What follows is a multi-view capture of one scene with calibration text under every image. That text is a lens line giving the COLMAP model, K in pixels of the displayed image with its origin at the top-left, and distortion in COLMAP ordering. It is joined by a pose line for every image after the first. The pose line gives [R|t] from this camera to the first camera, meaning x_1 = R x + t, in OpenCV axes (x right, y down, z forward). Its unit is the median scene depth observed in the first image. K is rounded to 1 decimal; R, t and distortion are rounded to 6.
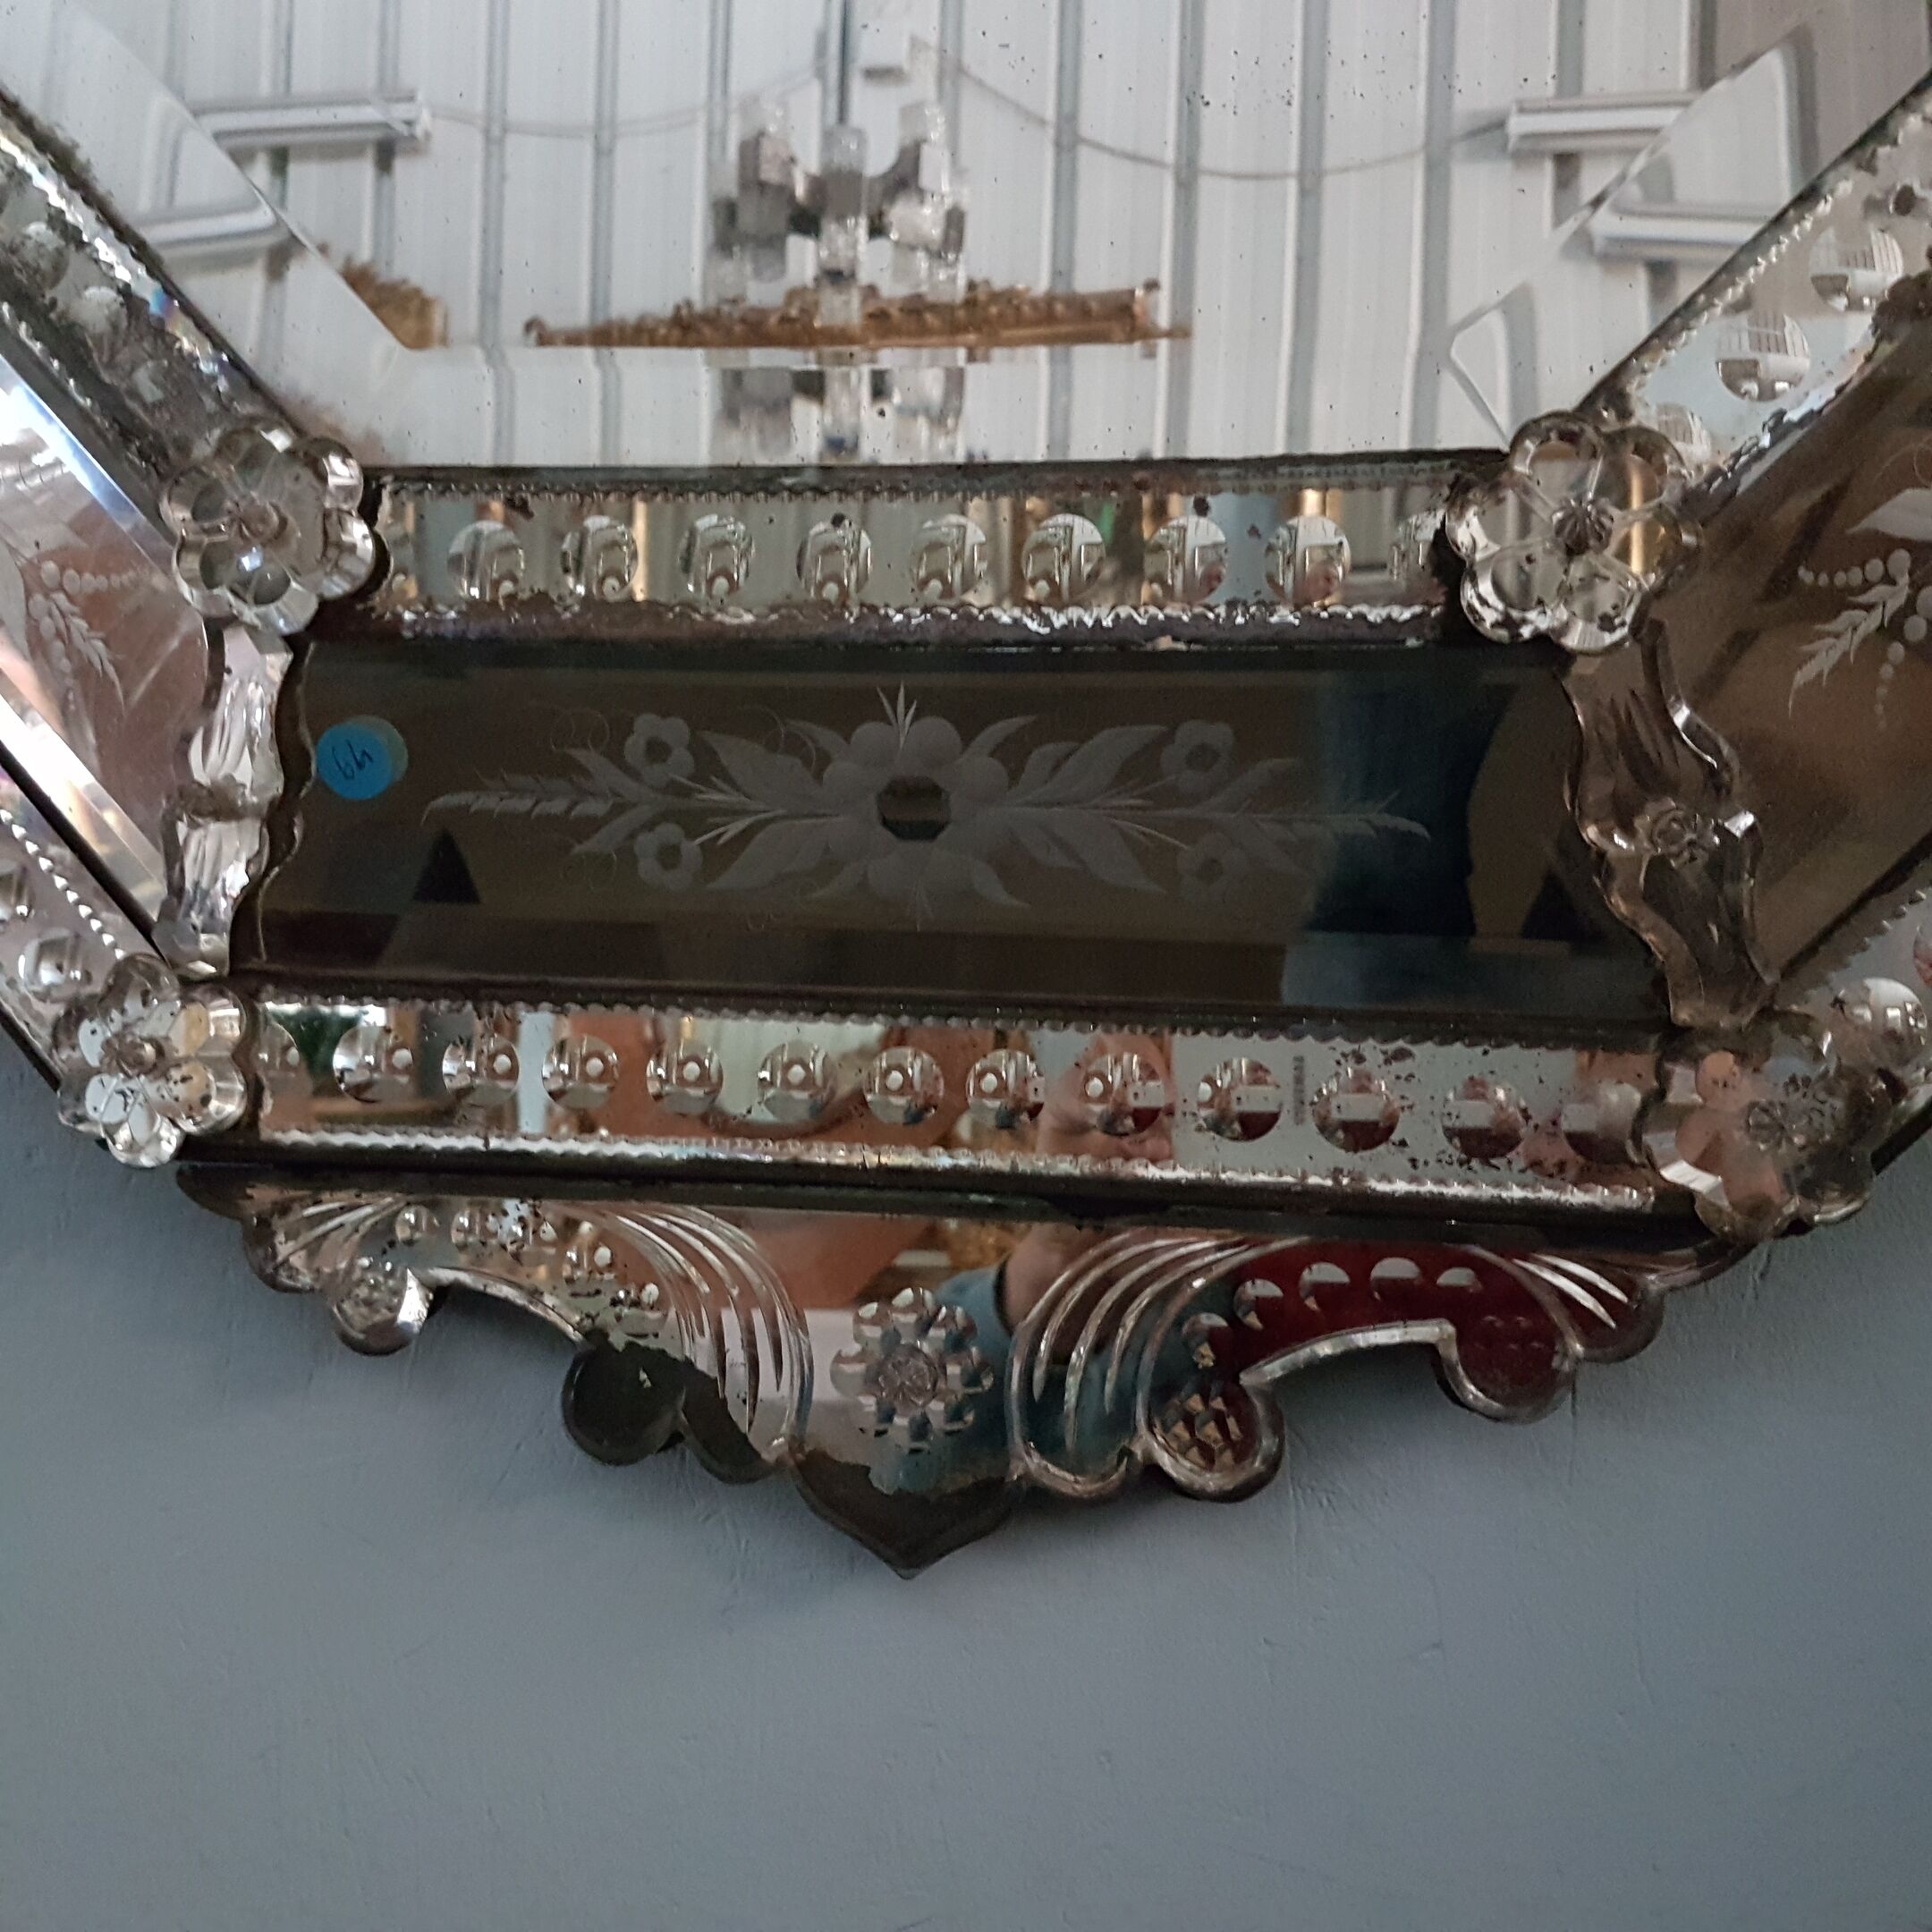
lens RADIAL K [[1973.0, 0, 974.3], [0, 1973.0, 972.8], [0, 0, 1]] dist [0.139027, 0.000000]
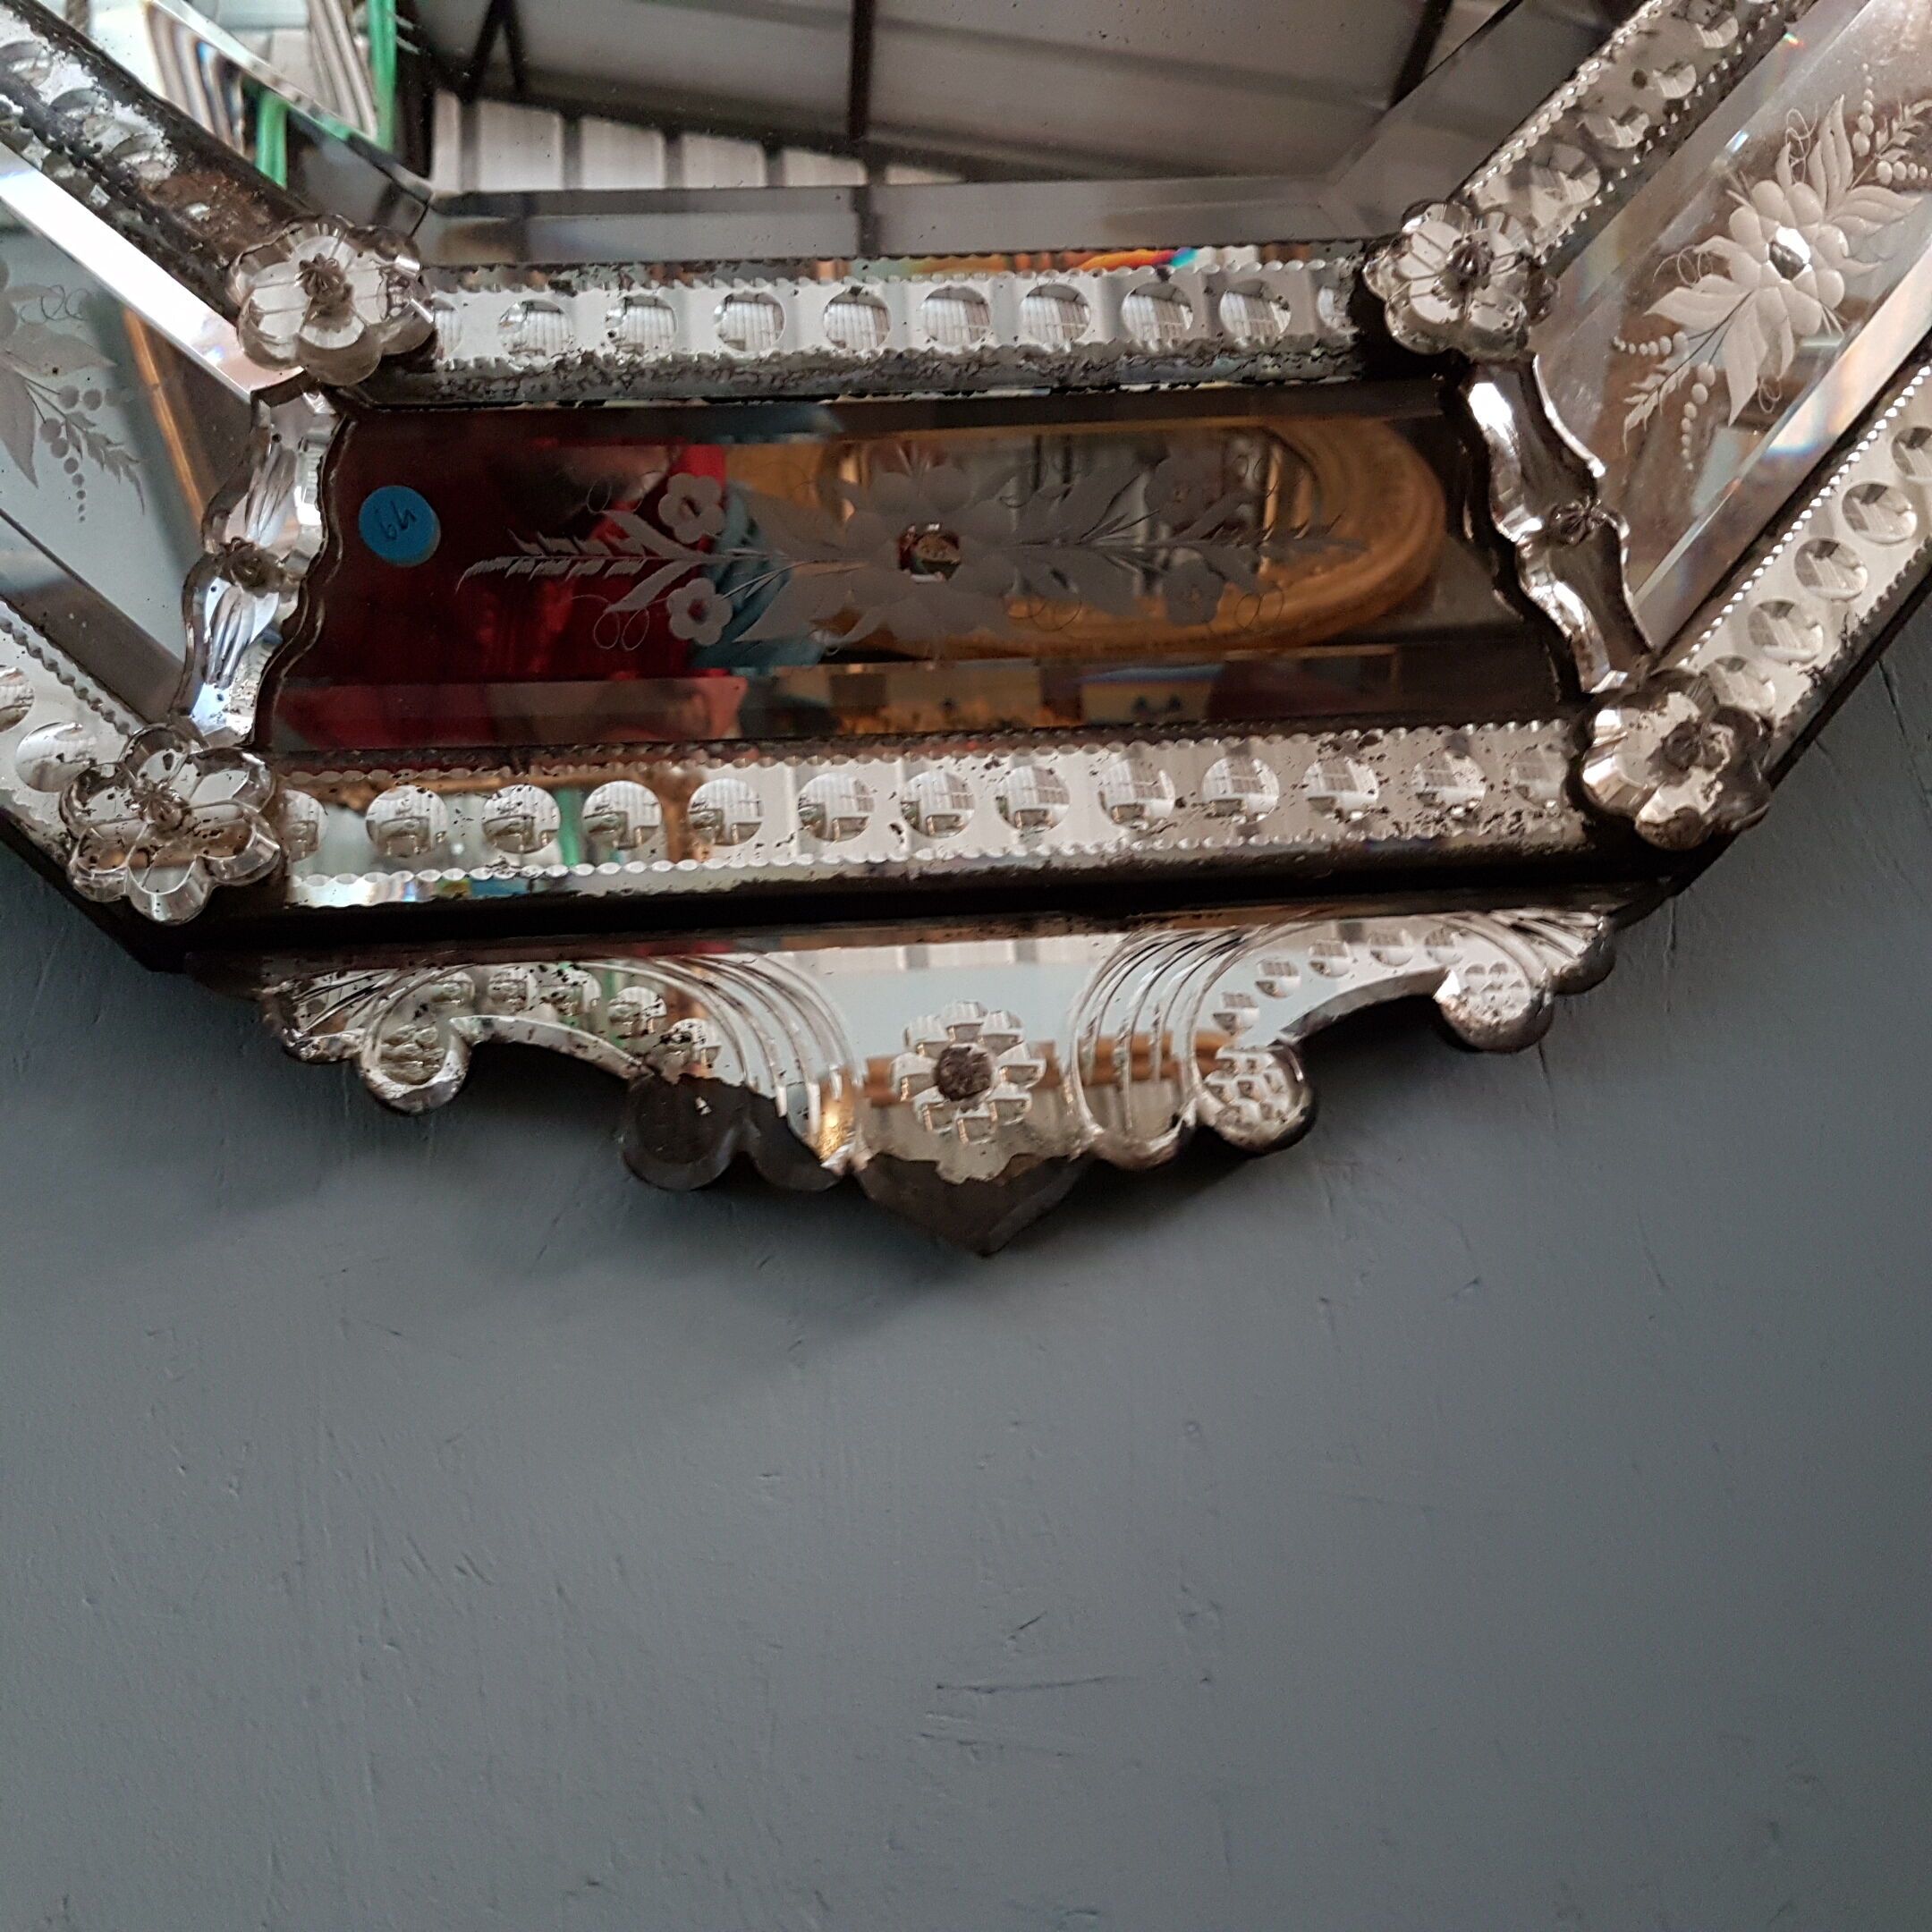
lens RADIAL K [[1973.0, 0, 961.6], [0, 1973.0, 958.7], [0, 0, 1]] dist [0.139027, 0.000000]
pose [[0.969558, -0.041937, 0.241245, -0.285857], [0.107748, 0.957782, -0.266541, 0.427038], [-0.219882, 0.284421, 0.933143, 0.015055]]
